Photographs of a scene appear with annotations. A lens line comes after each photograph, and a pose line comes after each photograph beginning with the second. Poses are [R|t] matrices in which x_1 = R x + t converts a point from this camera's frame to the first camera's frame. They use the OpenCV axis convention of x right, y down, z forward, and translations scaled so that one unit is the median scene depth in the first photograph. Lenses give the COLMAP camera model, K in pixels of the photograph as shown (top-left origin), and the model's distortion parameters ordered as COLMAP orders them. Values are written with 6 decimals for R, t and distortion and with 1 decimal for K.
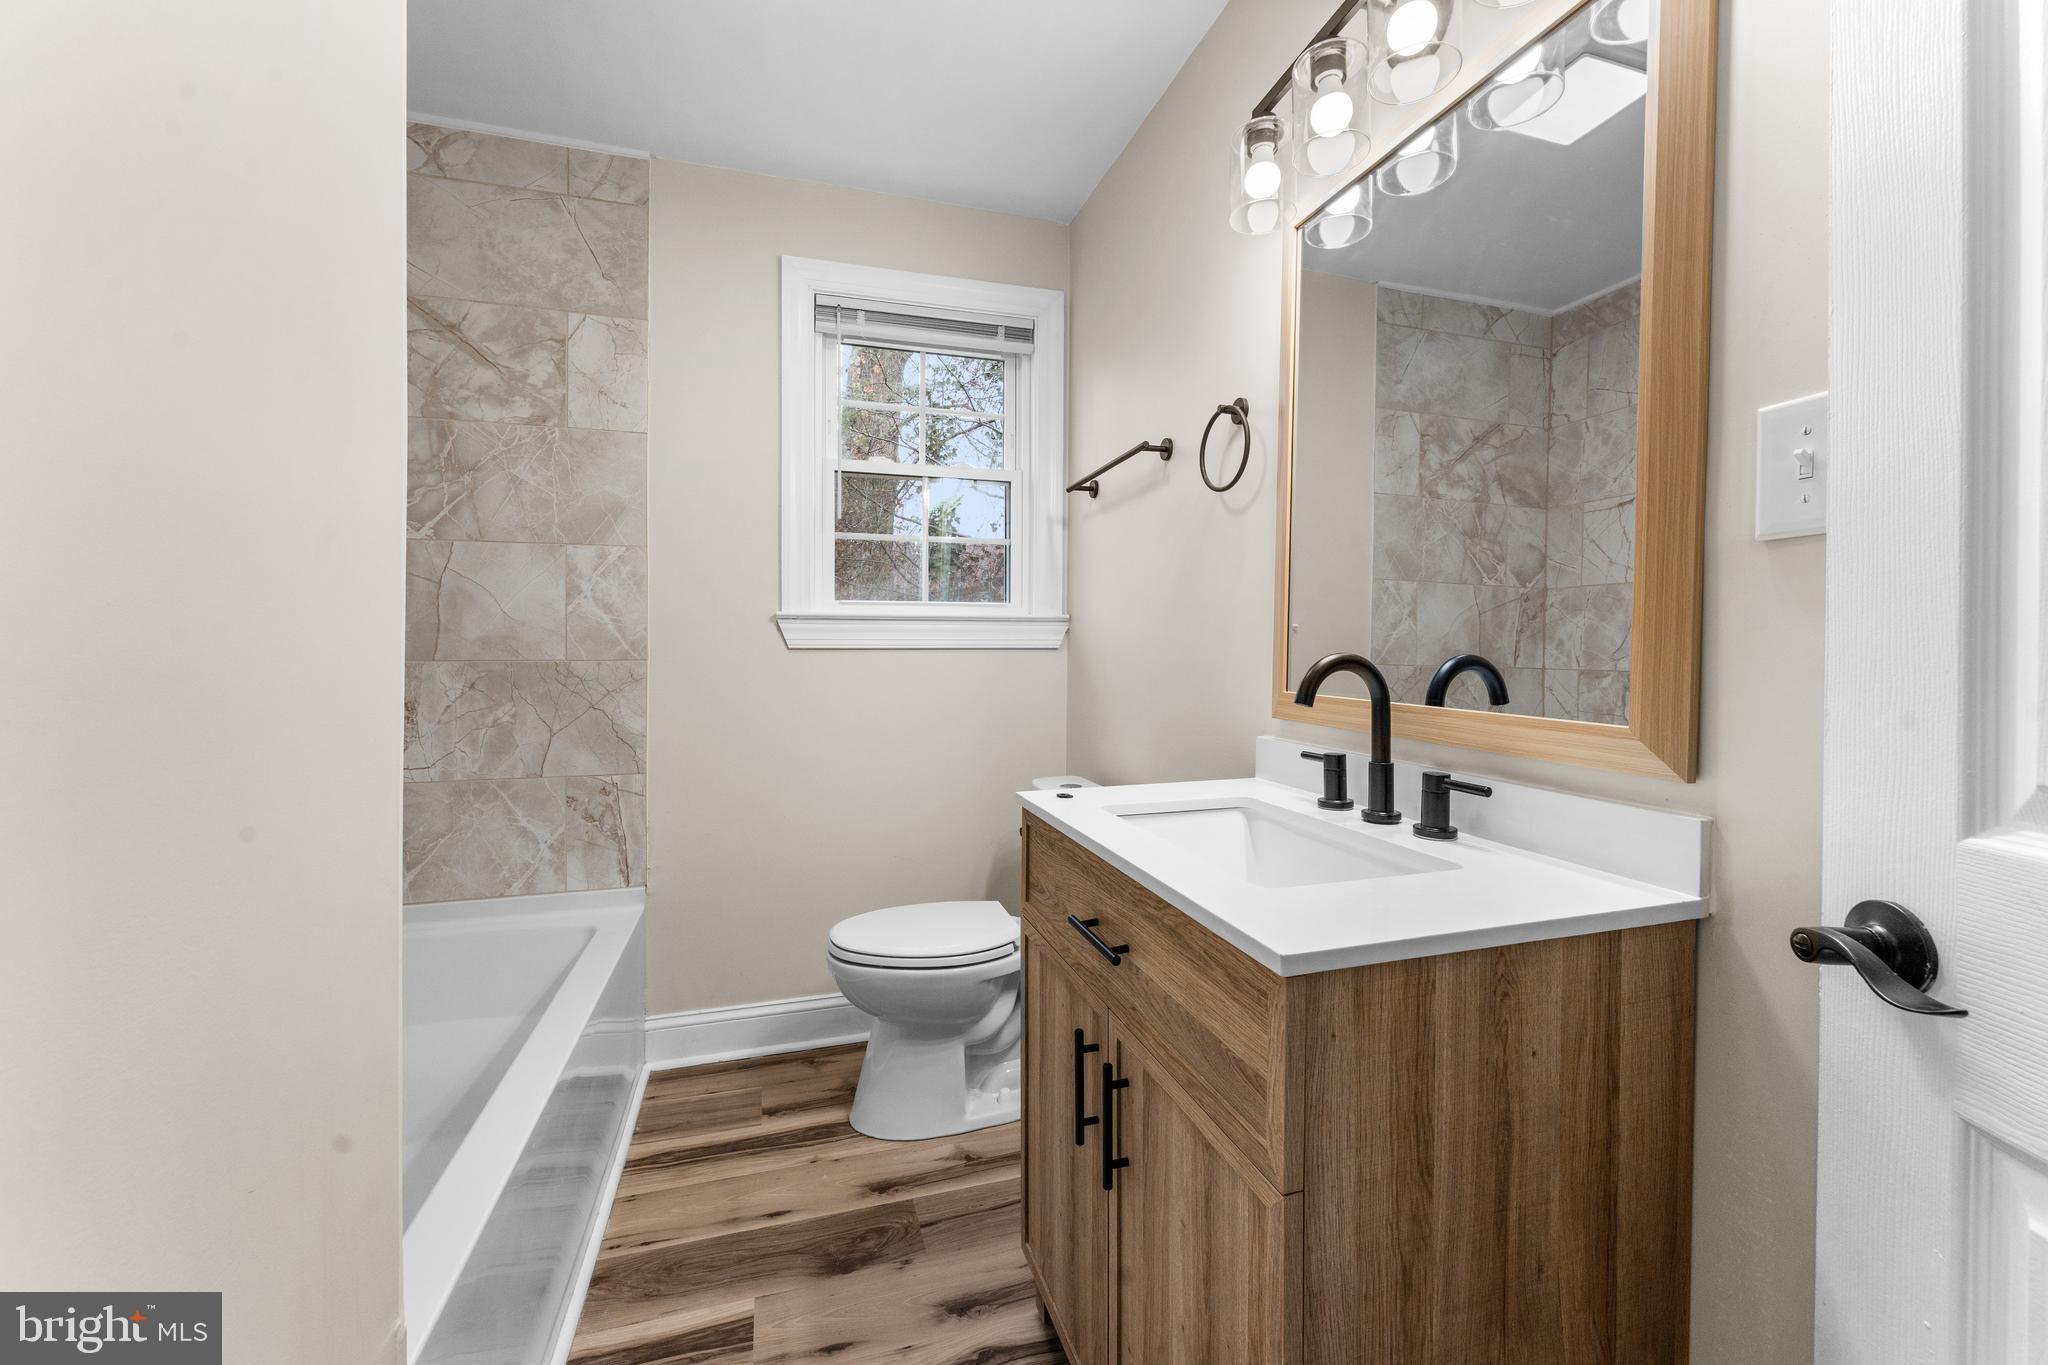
lens RADIAL K [[821.2, 0, 1052.4], [0, 821.2, 644.5], [0, 0, 1]] dist [-0.001940, -0.000640]
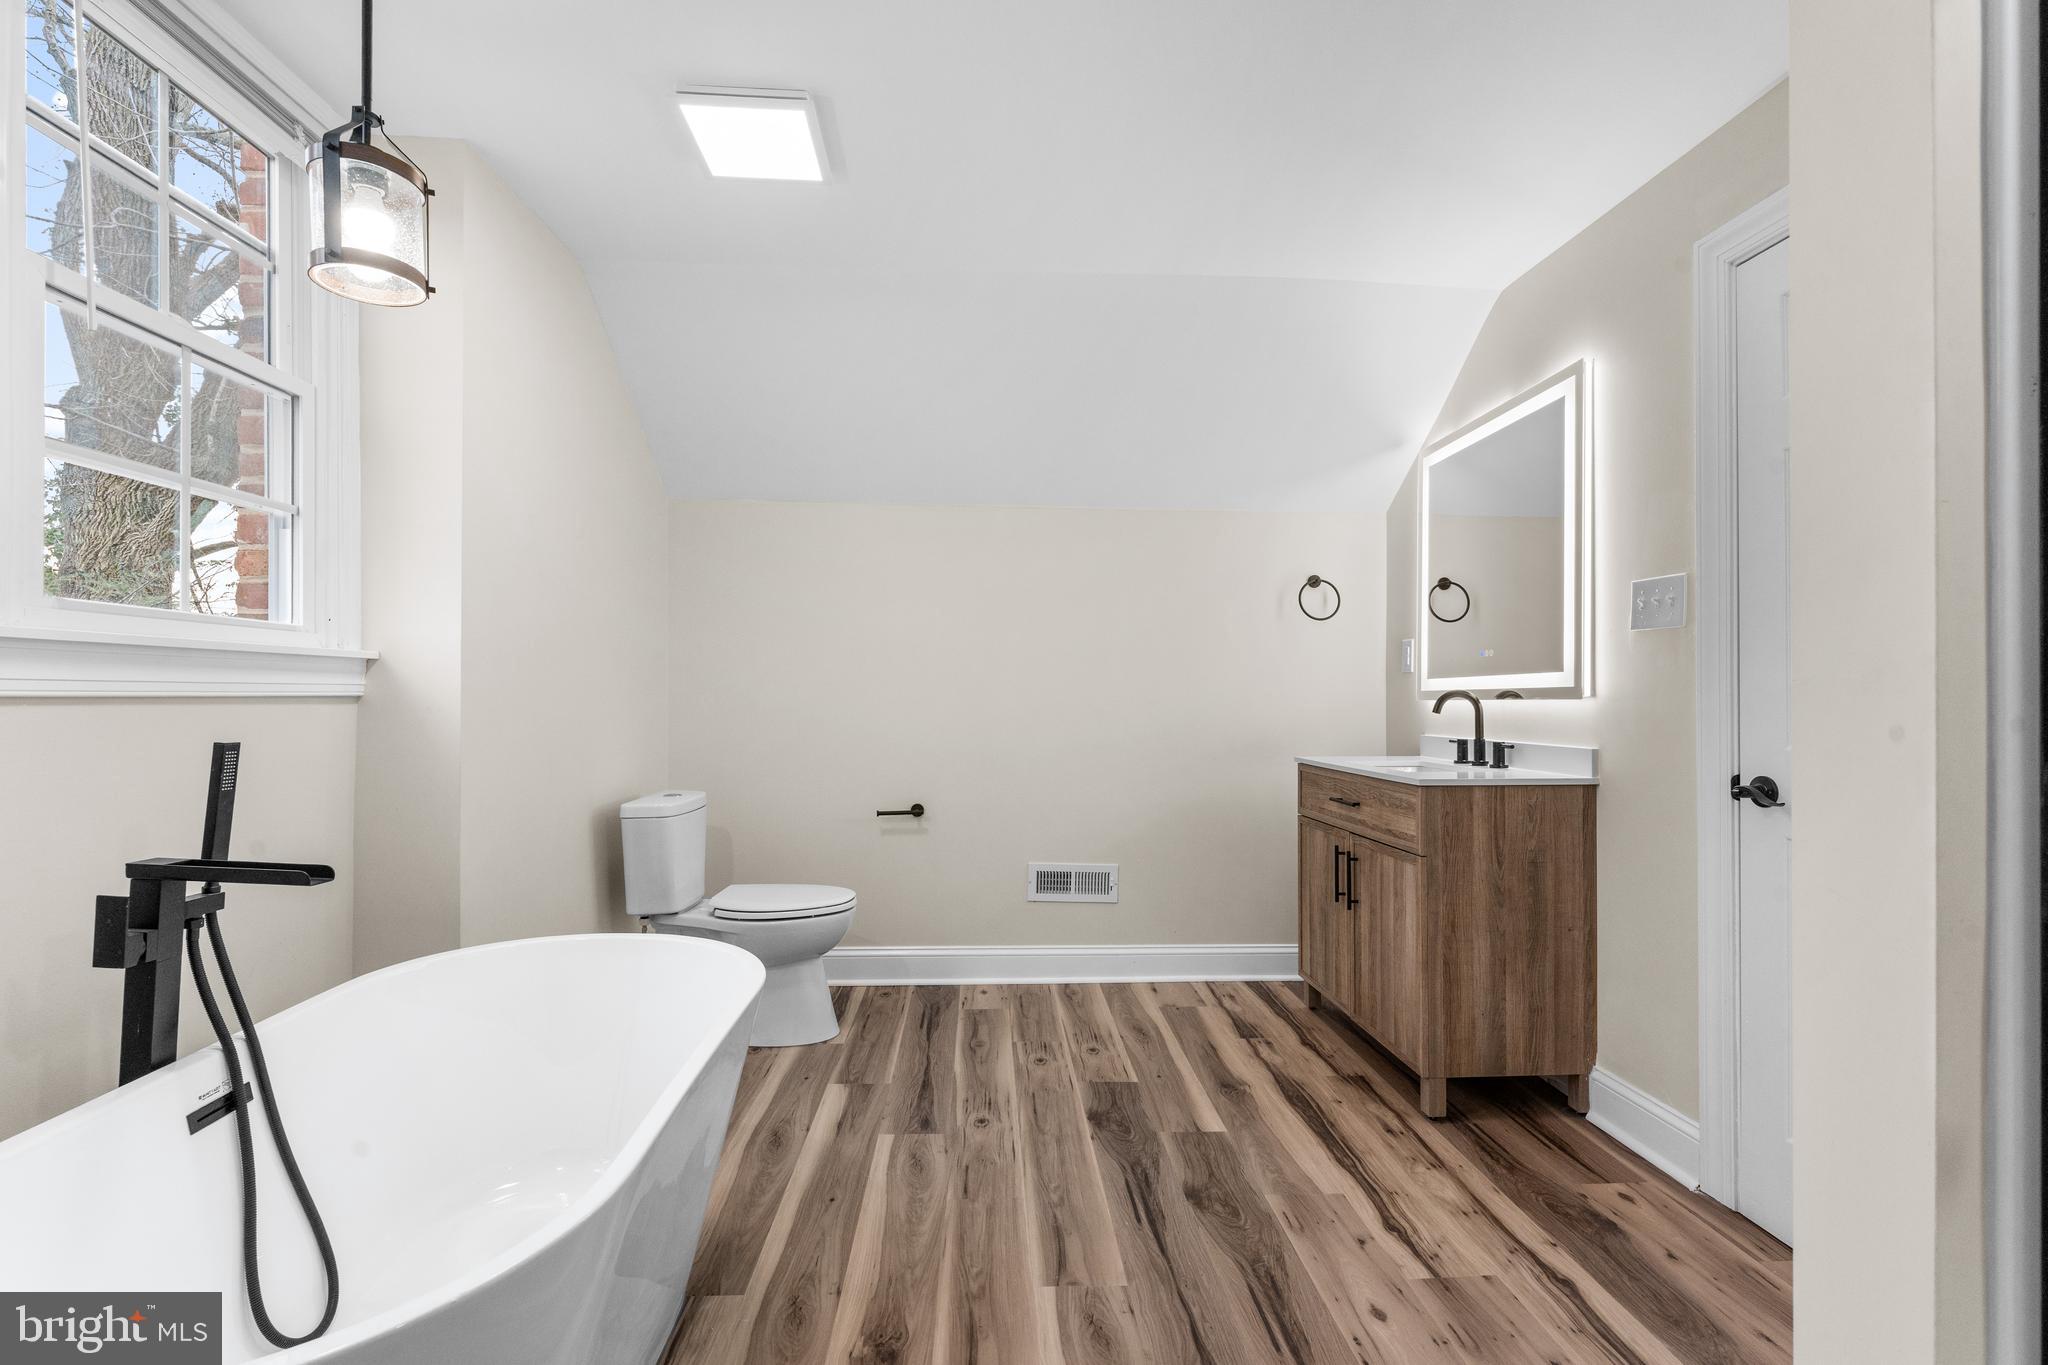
lens RADIAL K [[952.9, 0, 1033.7], [0, 952.9, 689.2], [0, 0, 1]] dist [-0.003079, -0.000933]
pose [[0.967102, -0.005475, -0.254331, -0.108122], [0.002228, 0.999912, -0.013051, 0.040753], [0.254380, 0.012055, 0.967029, -1.832514]]
